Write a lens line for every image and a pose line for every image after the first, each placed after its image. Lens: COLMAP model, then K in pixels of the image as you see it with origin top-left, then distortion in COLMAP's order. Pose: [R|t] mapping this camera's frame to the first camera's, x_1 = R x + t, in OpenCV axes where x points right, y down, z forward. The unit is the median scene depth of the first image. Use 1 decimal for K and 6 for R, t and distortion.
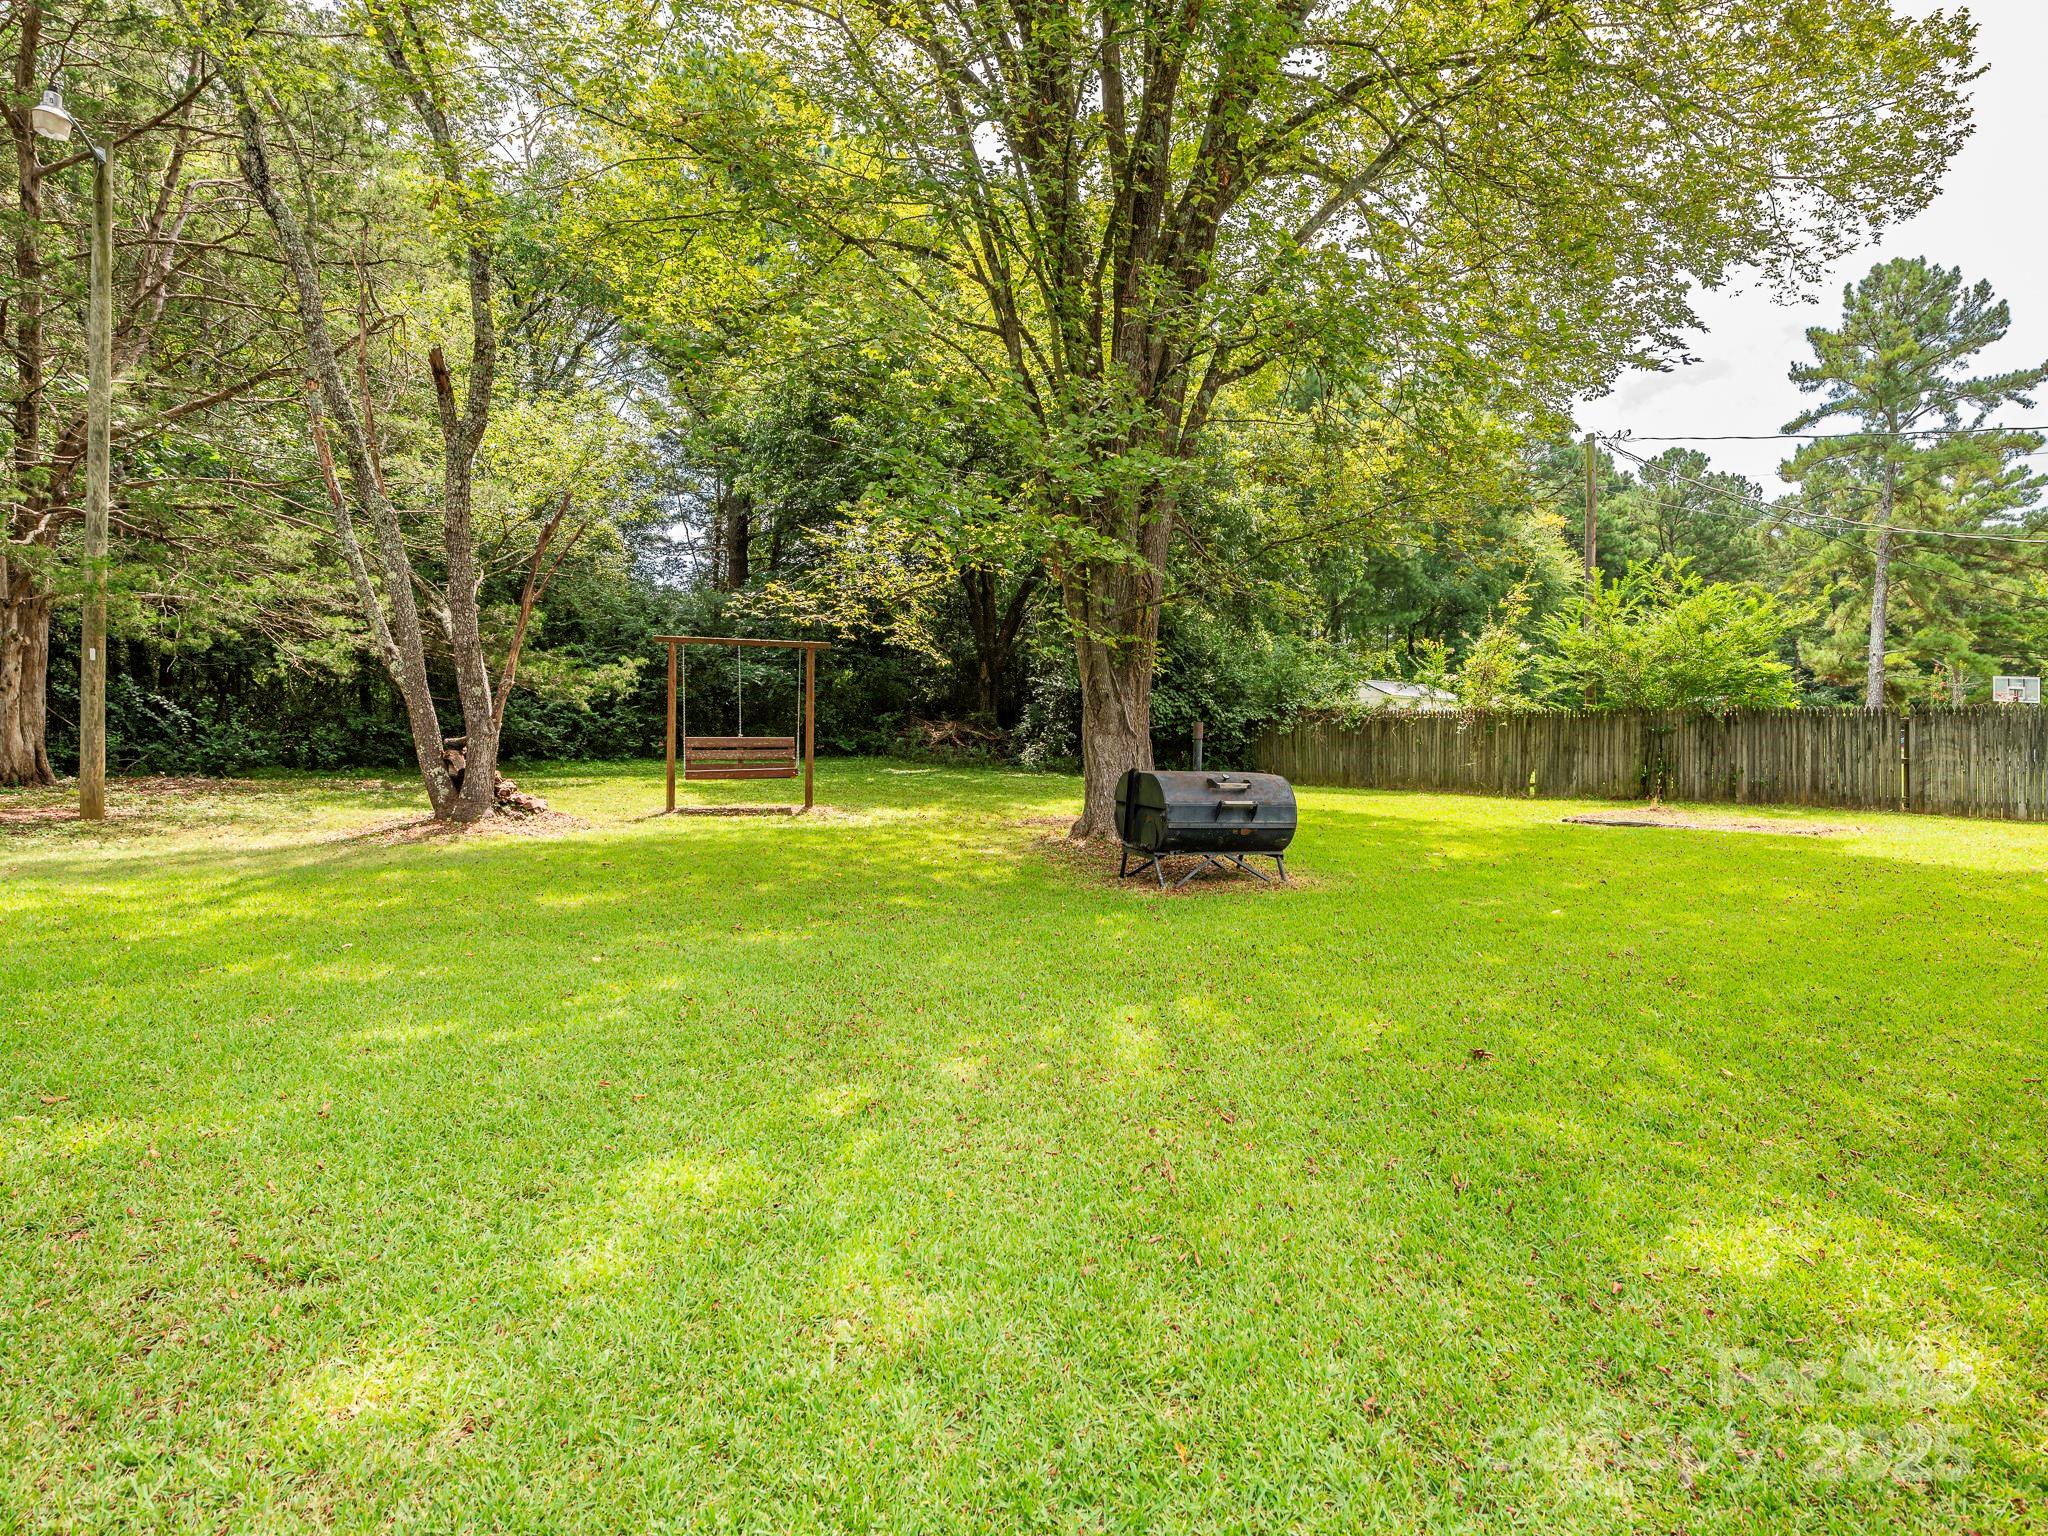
lens RADIAL K [[1063.1, 0, 1039.7], [0, 1063.1, 763.0], [0, 0, 1]] dist [0.018041, -0.001737]
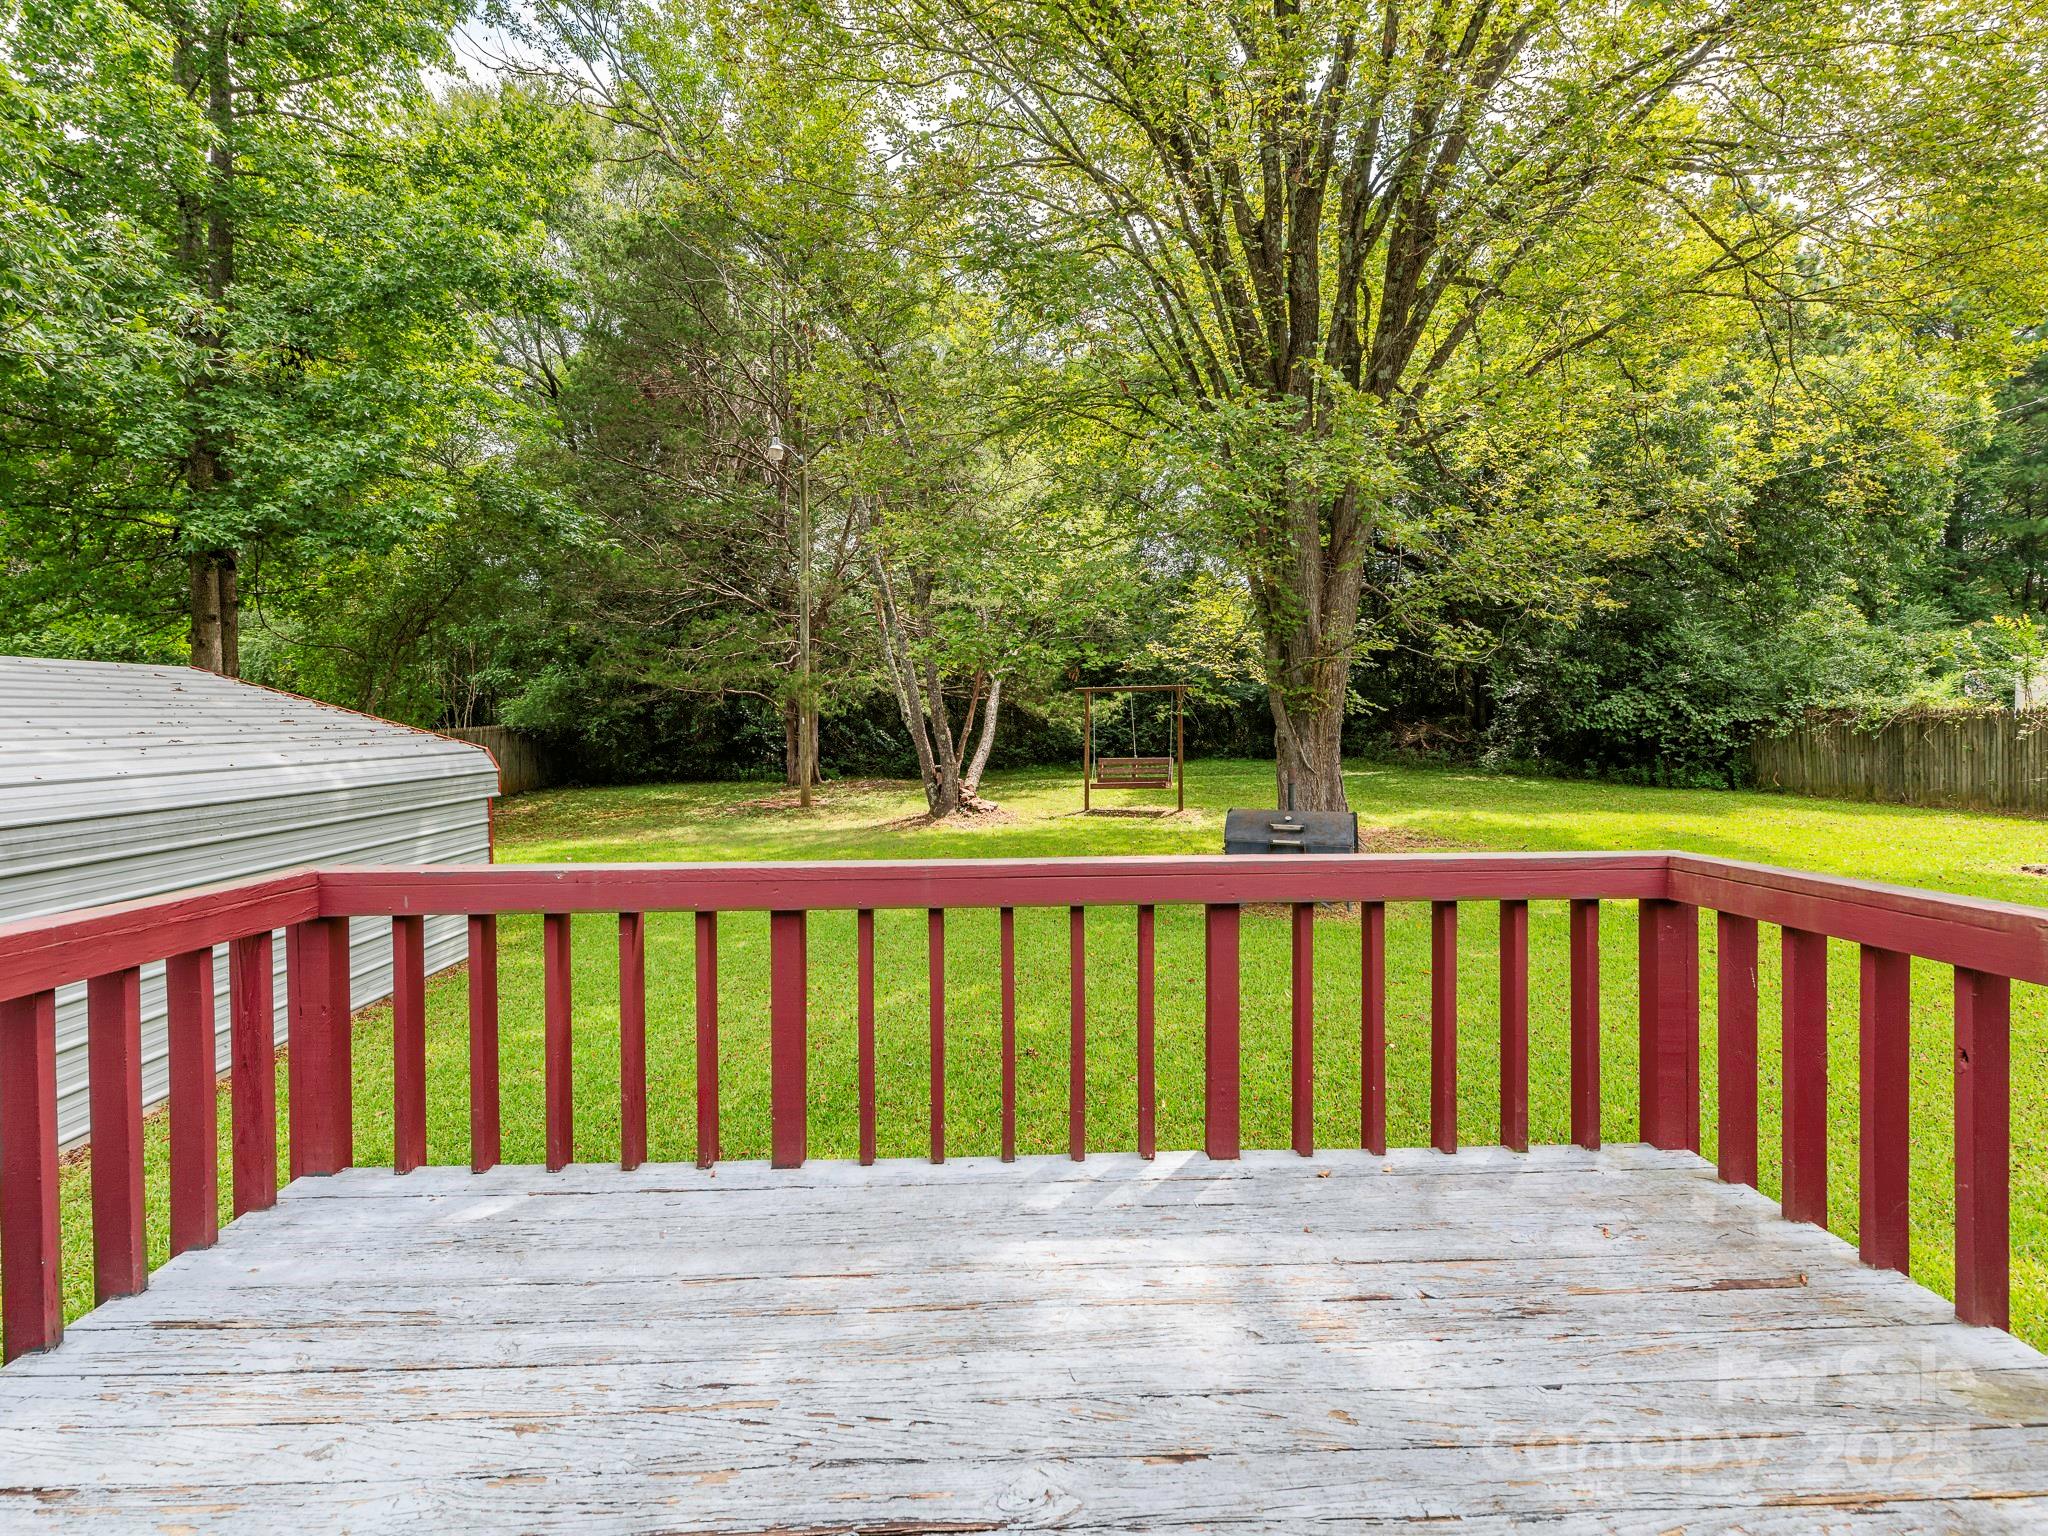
lens RADIAL K [[905.3, 0, 1010.1], [0, 905.3, 740.0], [0, 0, 1]] dist [0.011857, -0.004978]
pose [[0.754612, -0.011661, -0.656068, 0.337051], [0.012292, 0.999918, -0.003634, -0.041818], [0.656056, -0.005322, 0.754693, 0.015661]]
